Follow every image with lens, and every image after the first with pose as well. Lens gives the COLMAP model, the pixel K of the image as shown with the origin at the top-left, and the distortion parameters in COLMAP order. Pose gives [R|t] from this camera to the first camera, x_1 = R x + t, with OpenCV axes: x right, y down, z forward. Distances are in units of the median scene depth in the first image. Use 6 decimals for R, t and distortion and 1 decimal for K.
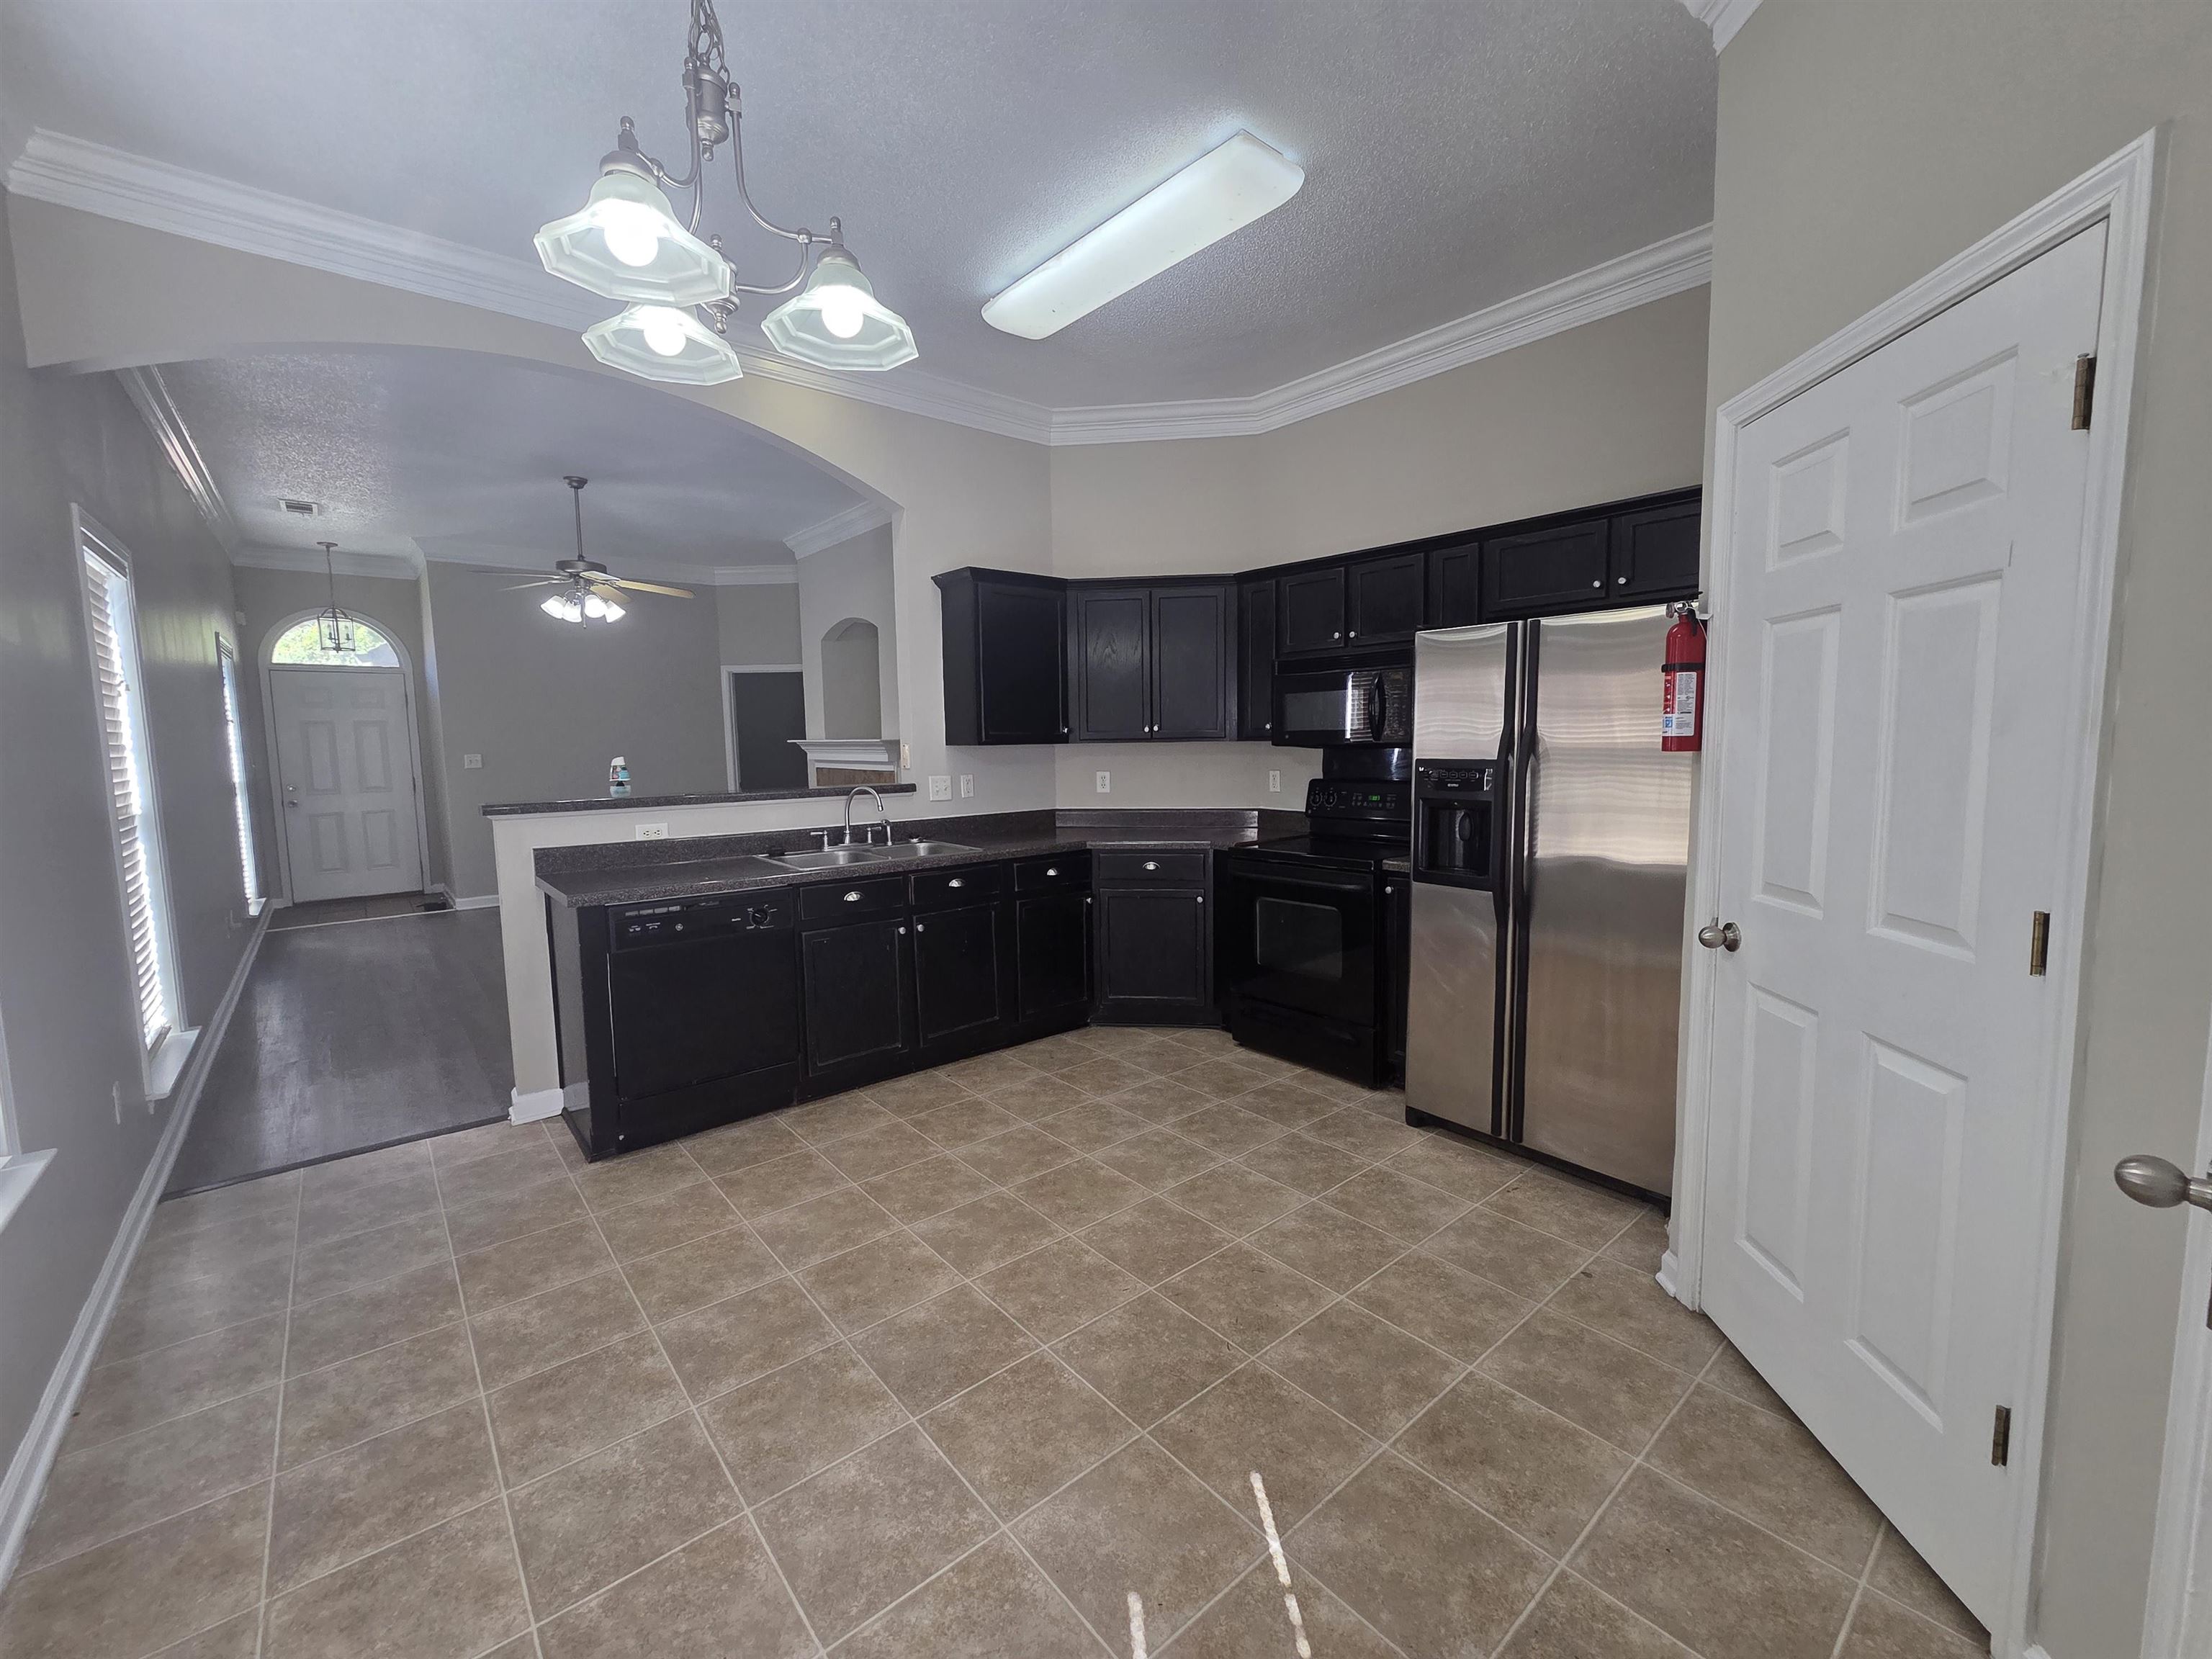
lens RADIAL K [[901.6, 0, 1123.4], [0, 901.6, 822.5], [0, 0, 1]] dist [0.003856, -0.003973]
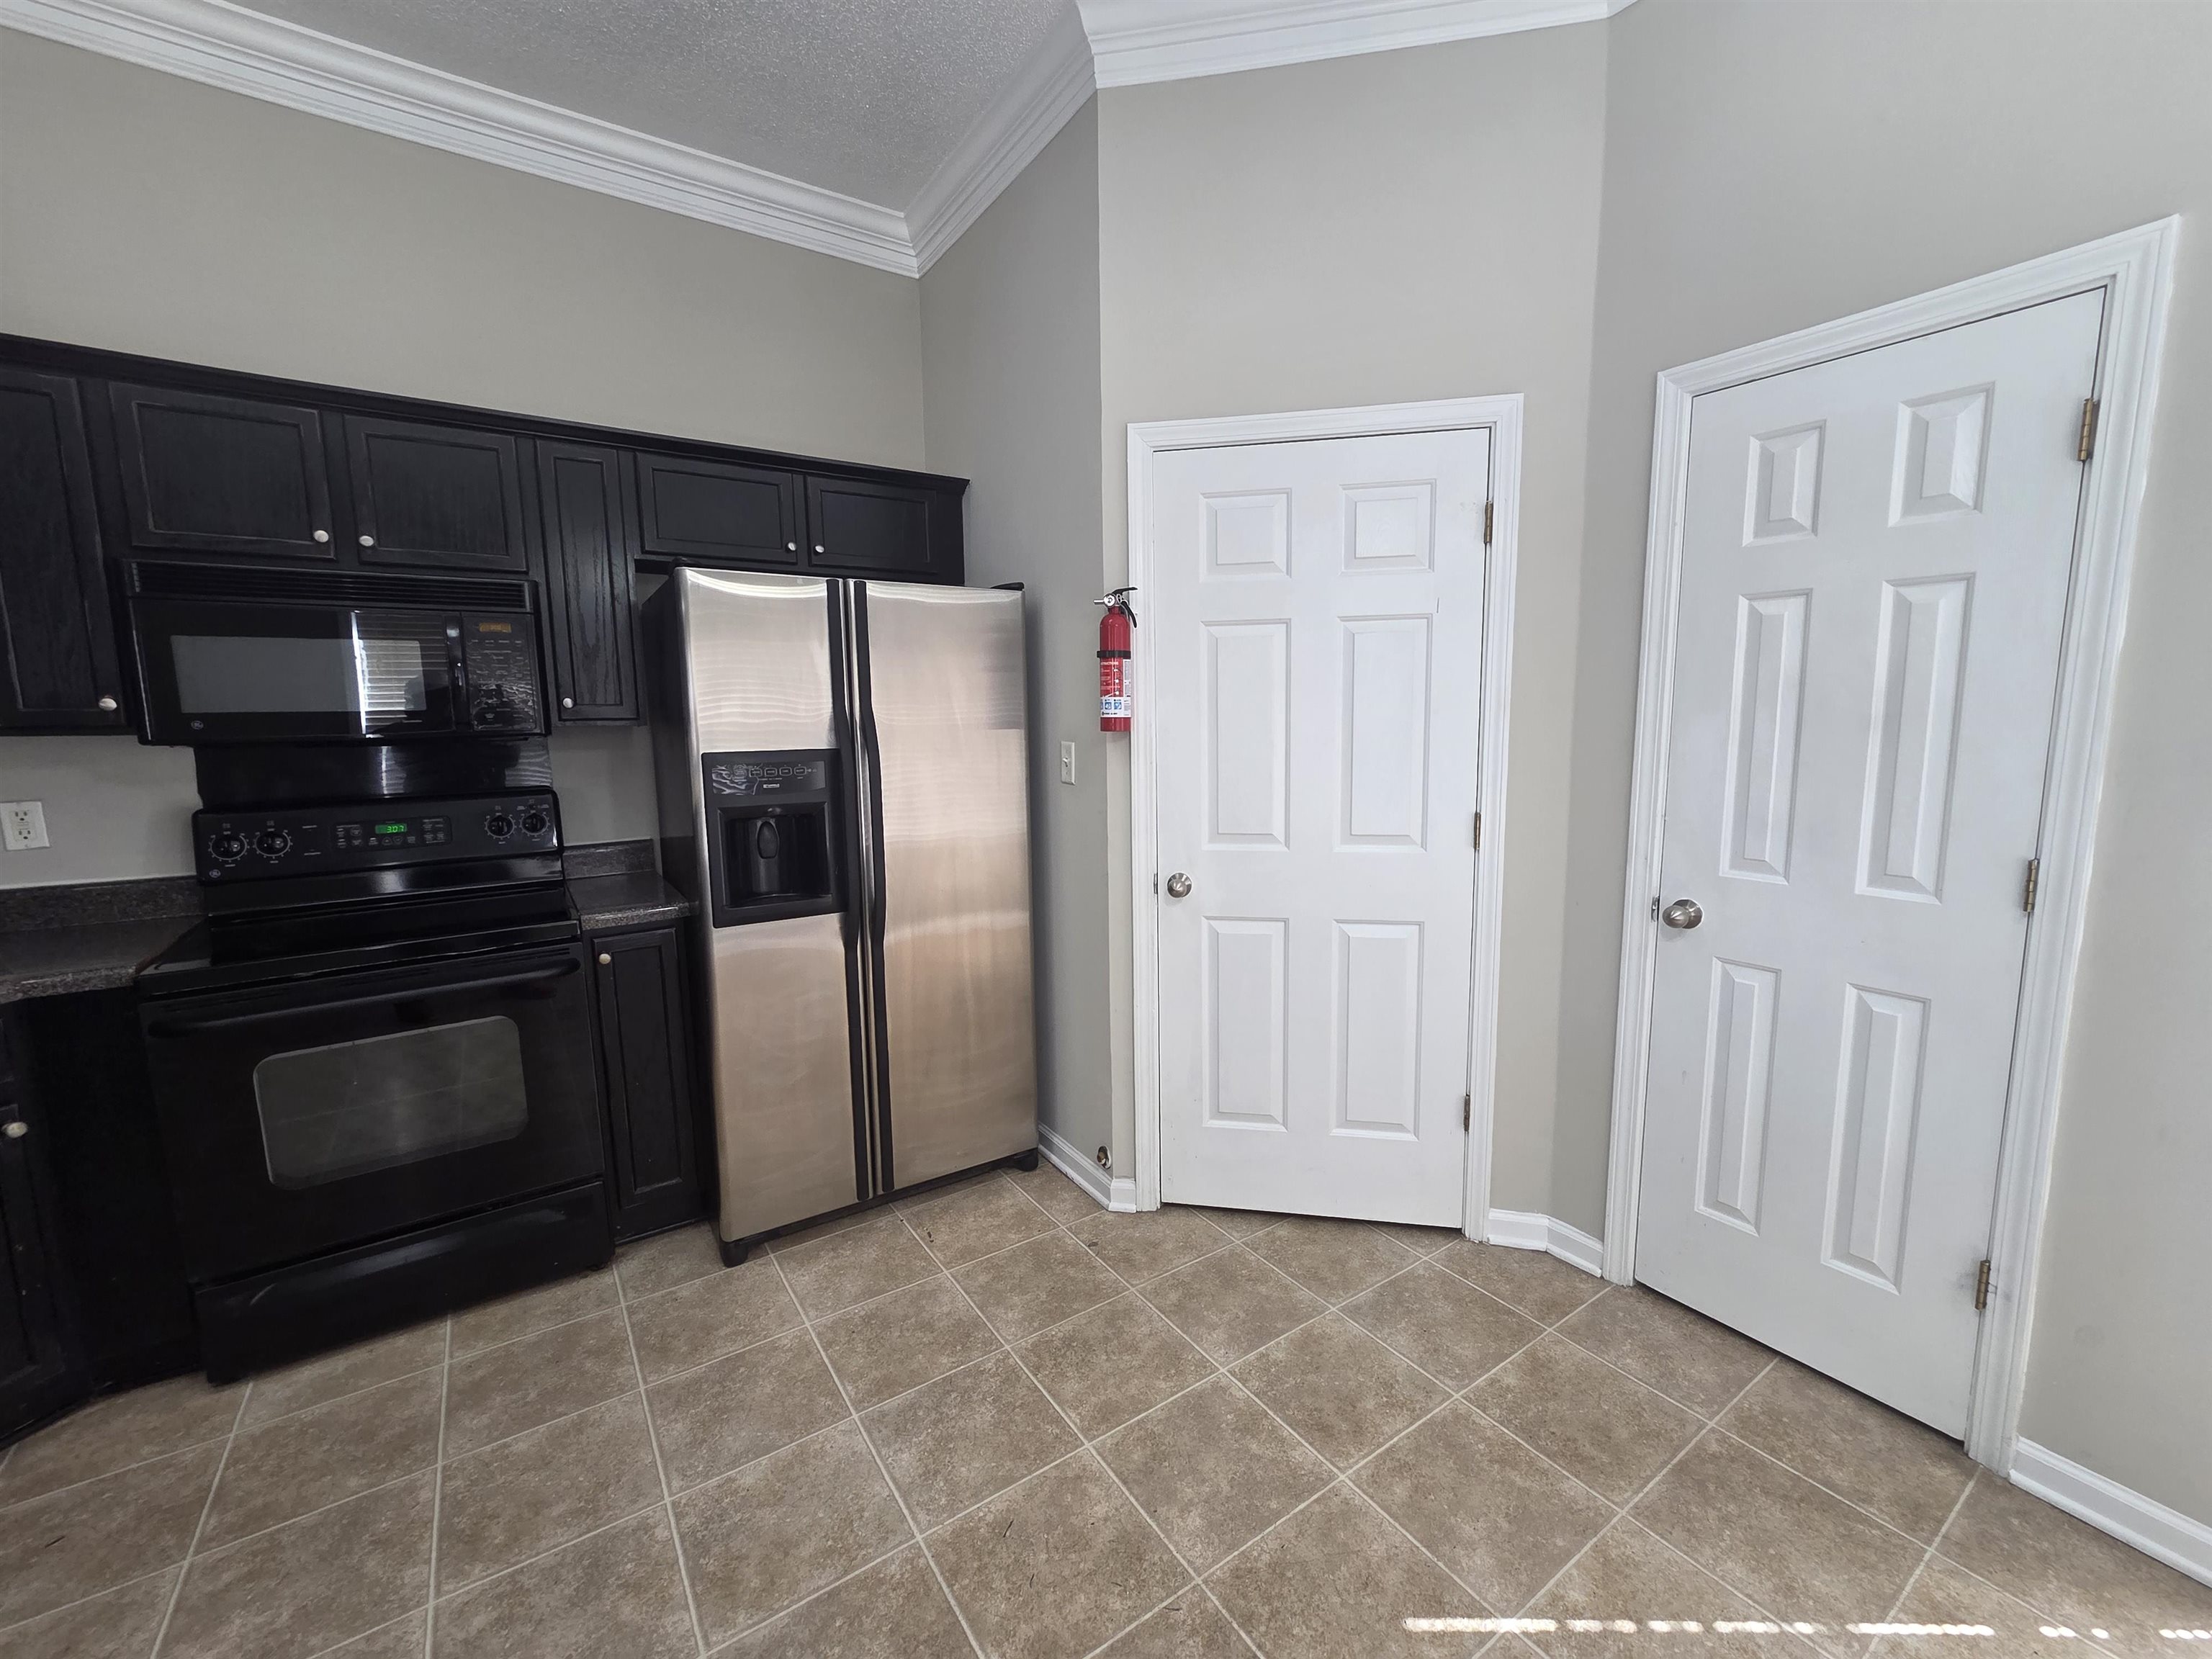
lens RADIAL K [[901.6, 0, 1123.4], [0, 901.6, 822.5], [0, 0, 1]] dist [0.003856, -0.003973]
pose [[0.104659, -0.108877, 0.988530, -0.364959], [0.103361, 0.989797, 0.098074, -0.057828], [-0.989122, 0.091911, 0.114845, 0.663308]]
